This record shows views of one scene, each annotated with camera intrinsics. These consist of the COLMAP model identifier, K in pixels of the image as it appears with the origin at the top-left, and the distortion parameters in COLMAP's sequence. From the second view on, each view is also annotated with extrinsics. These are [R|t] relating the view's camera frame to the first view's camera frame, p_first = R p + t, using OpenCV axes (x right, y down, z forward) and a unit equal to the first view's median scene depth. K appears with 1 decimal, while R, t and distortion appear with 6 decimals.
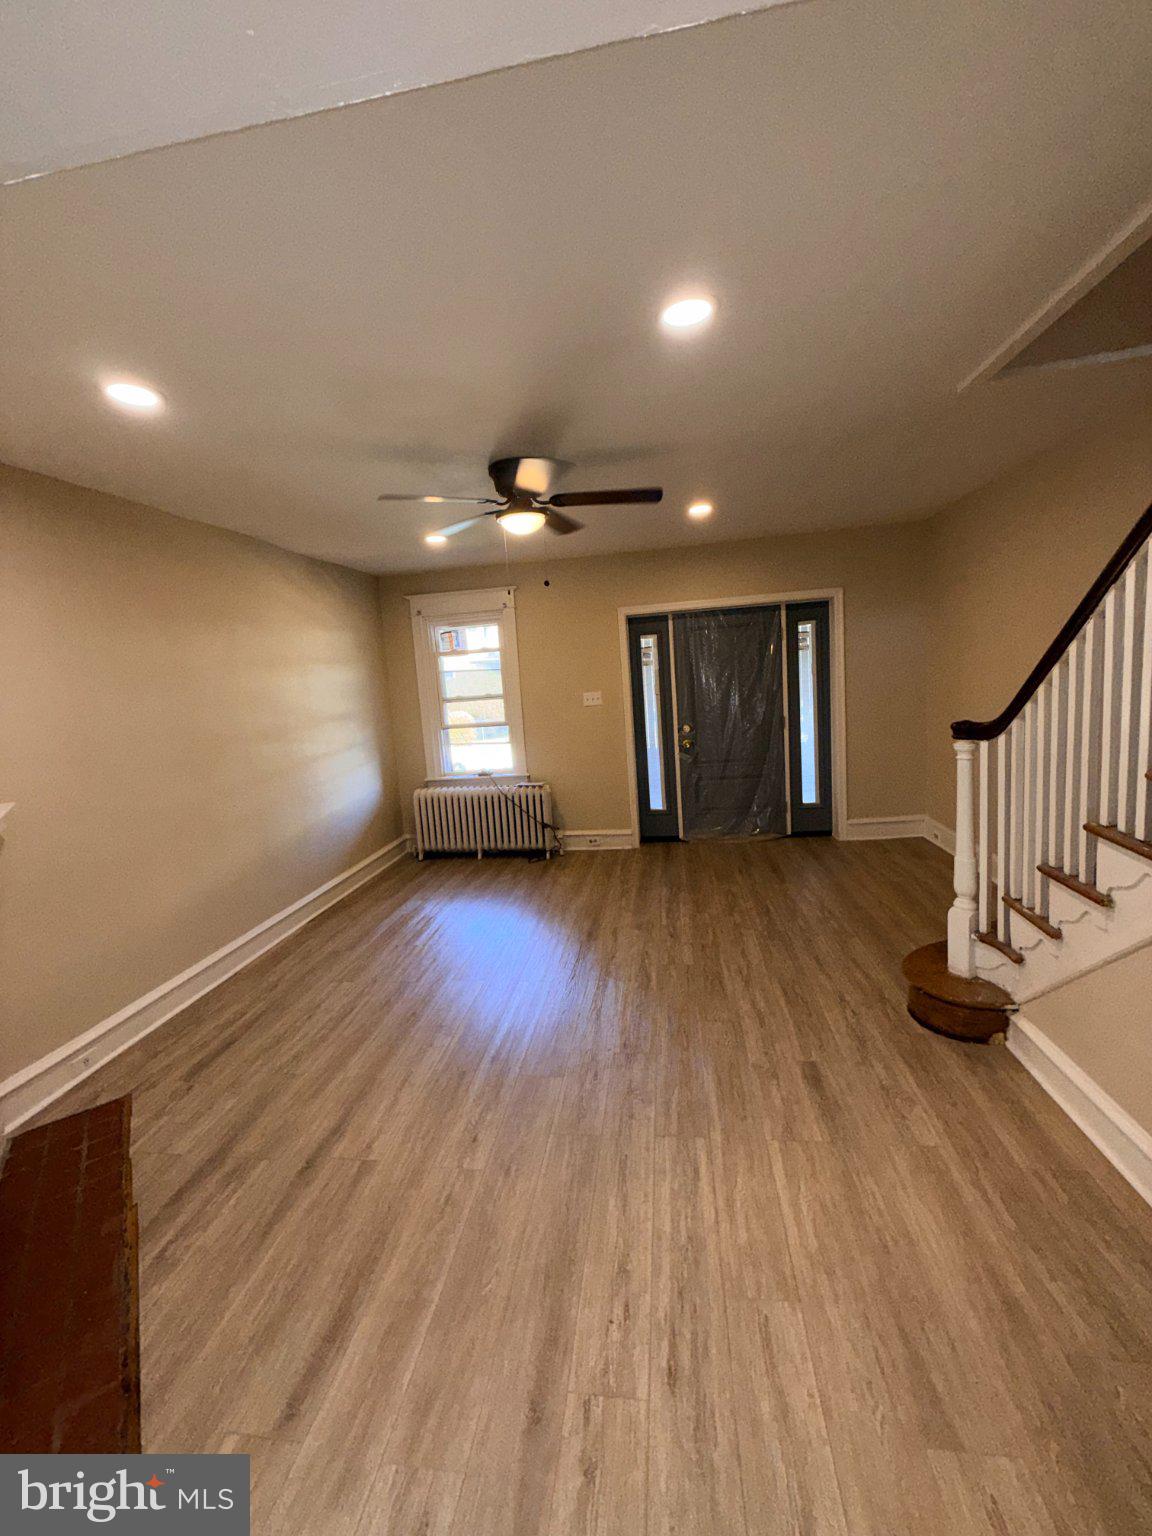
lens RADIAL K [[619.1, 0, 576.0], [0, 619.1, 768.0], [0, 0, 1]] dist [-0.000048, -0.000085]
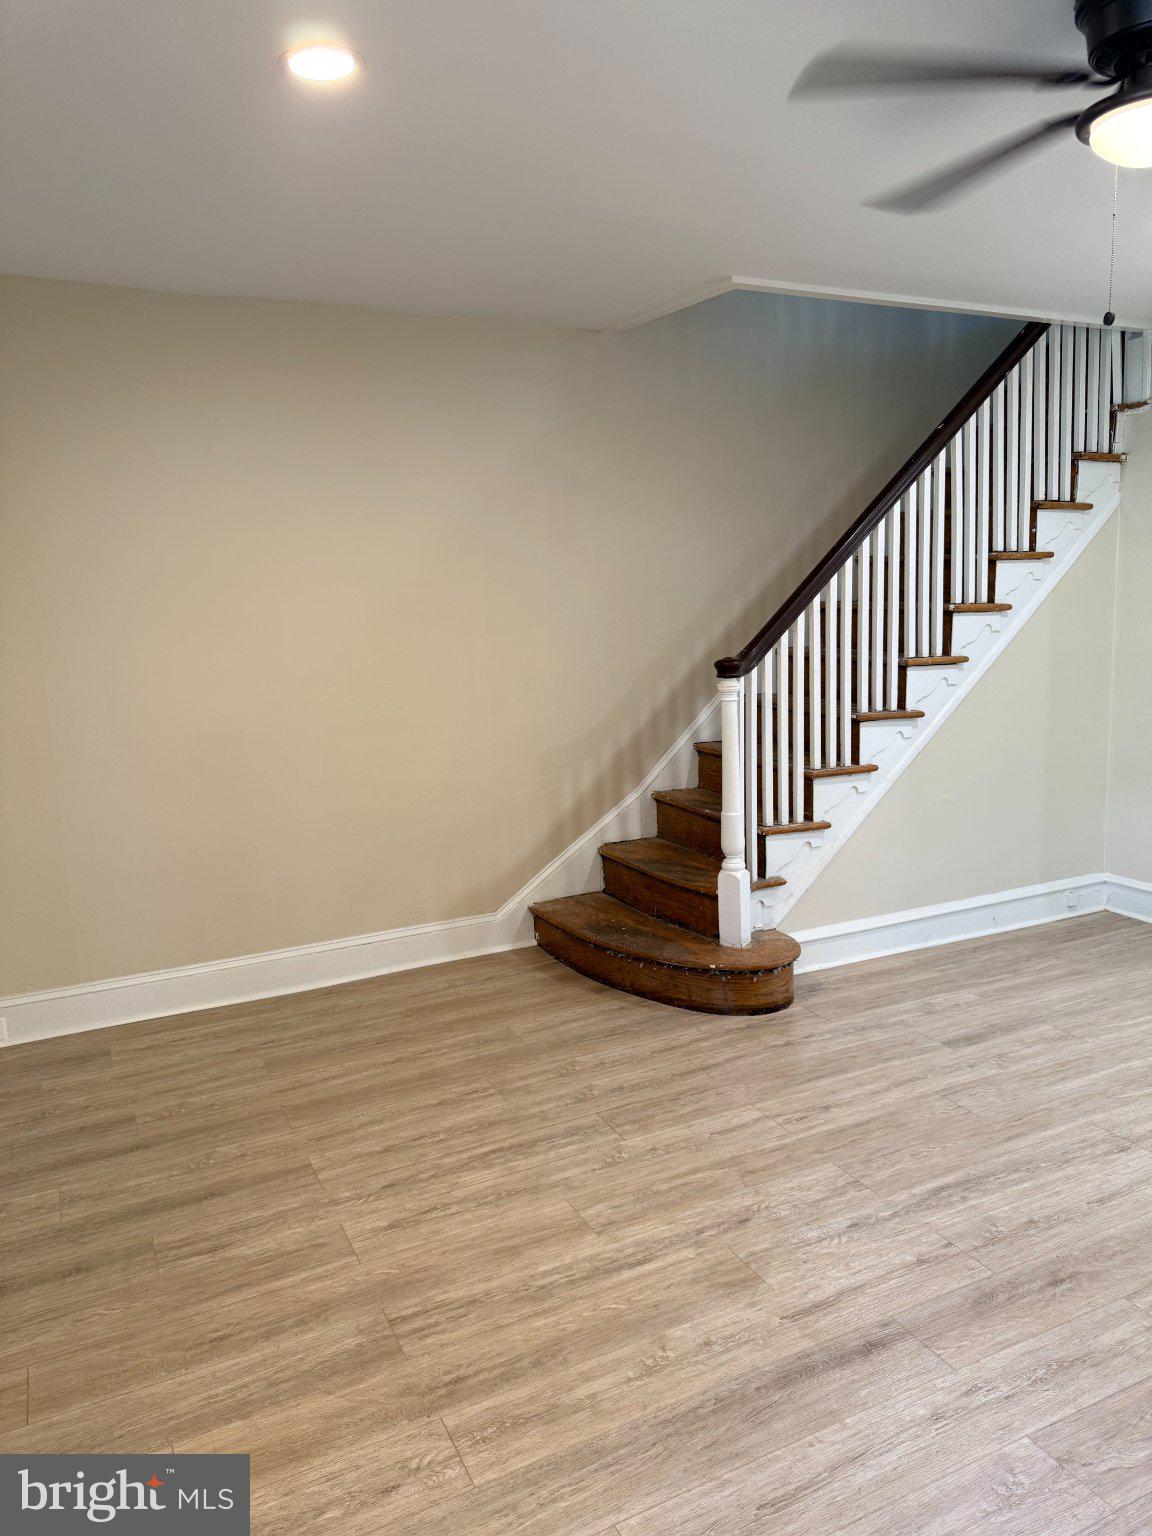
lens RADIAL K [[1079.2, 0, 576.3], [0, 1079.2, 795.6], [0, 0, 1]] dist [0.069977, -0.104084]
pose [[-0.558068, -0.061620, 0.827504, -0.519606], [0.198082, 0.958517, 0.204962, -0.239832], [-0.805806, 0.278296, -0.522711, 1.993049]]
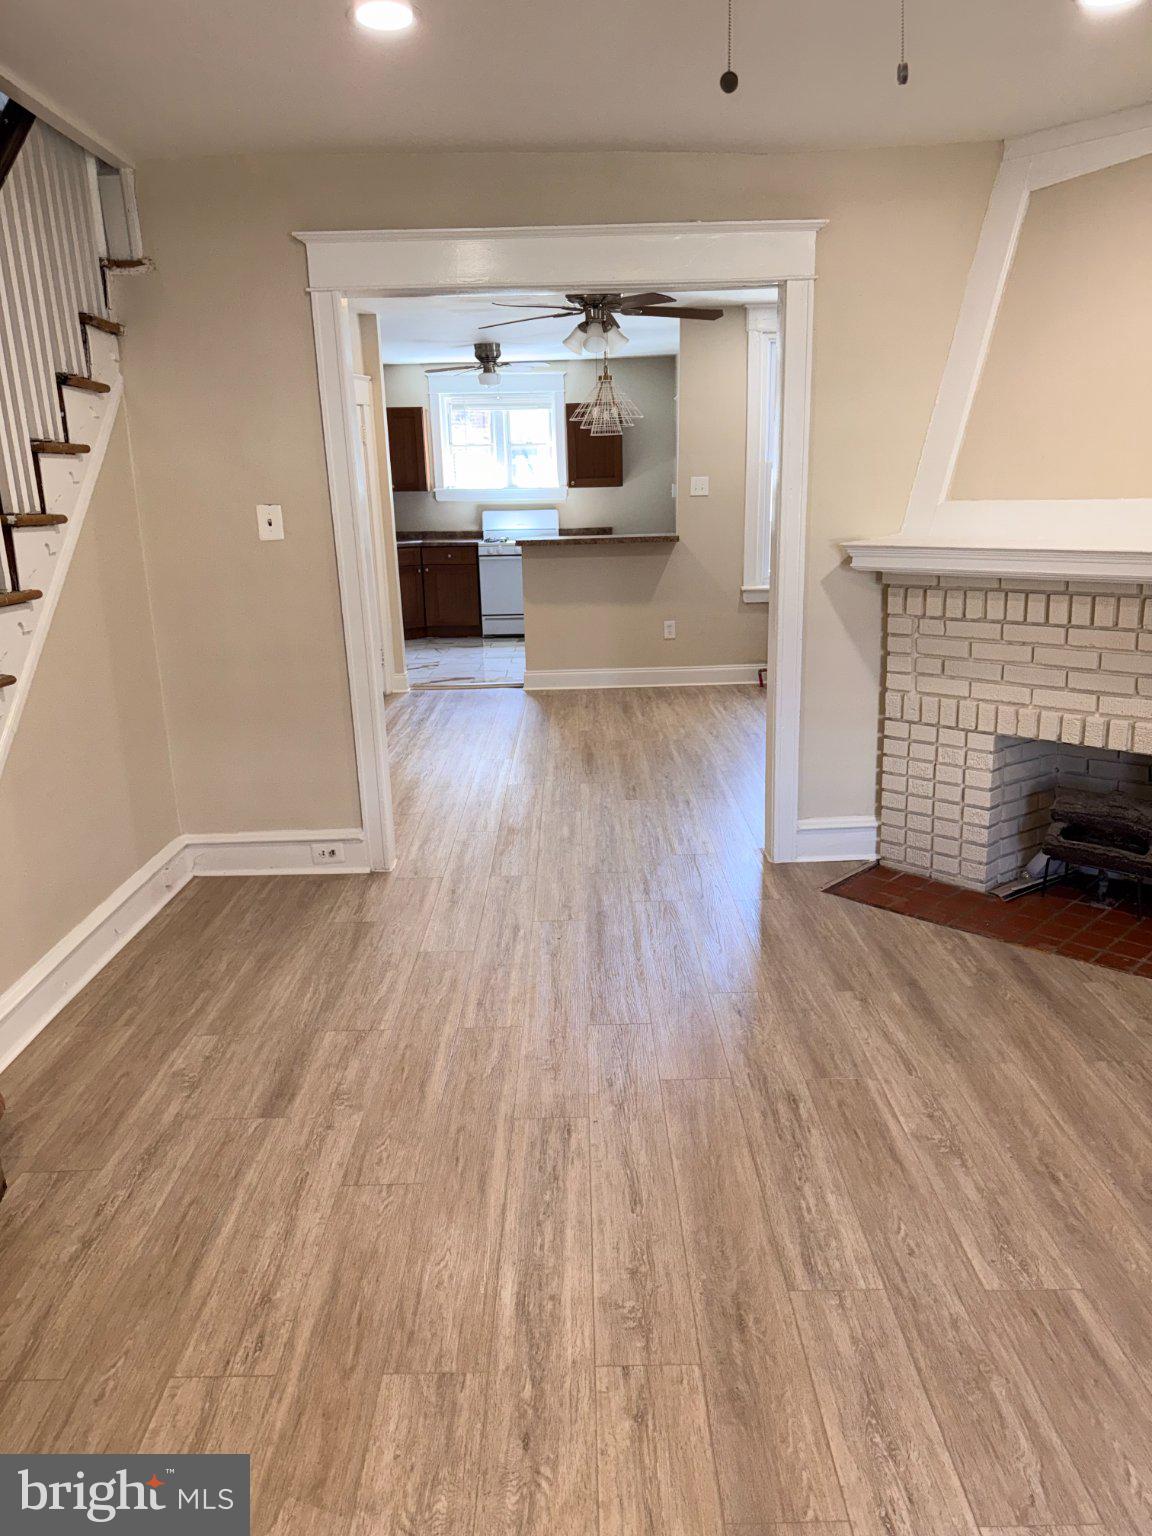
lens RADIAL K [[1079.2, 0, 576.3], [0, 1079.2, 795.6], [0, 0, 1]] dist [0.069977, -0.104084]
pose [[-0.984780, 0.132930, -0.111970, 0.147240], [0.072652, 0.900091, 0.429602, -0.248540], [0.157890, 0.414928, -0.896050, 1.812413]]
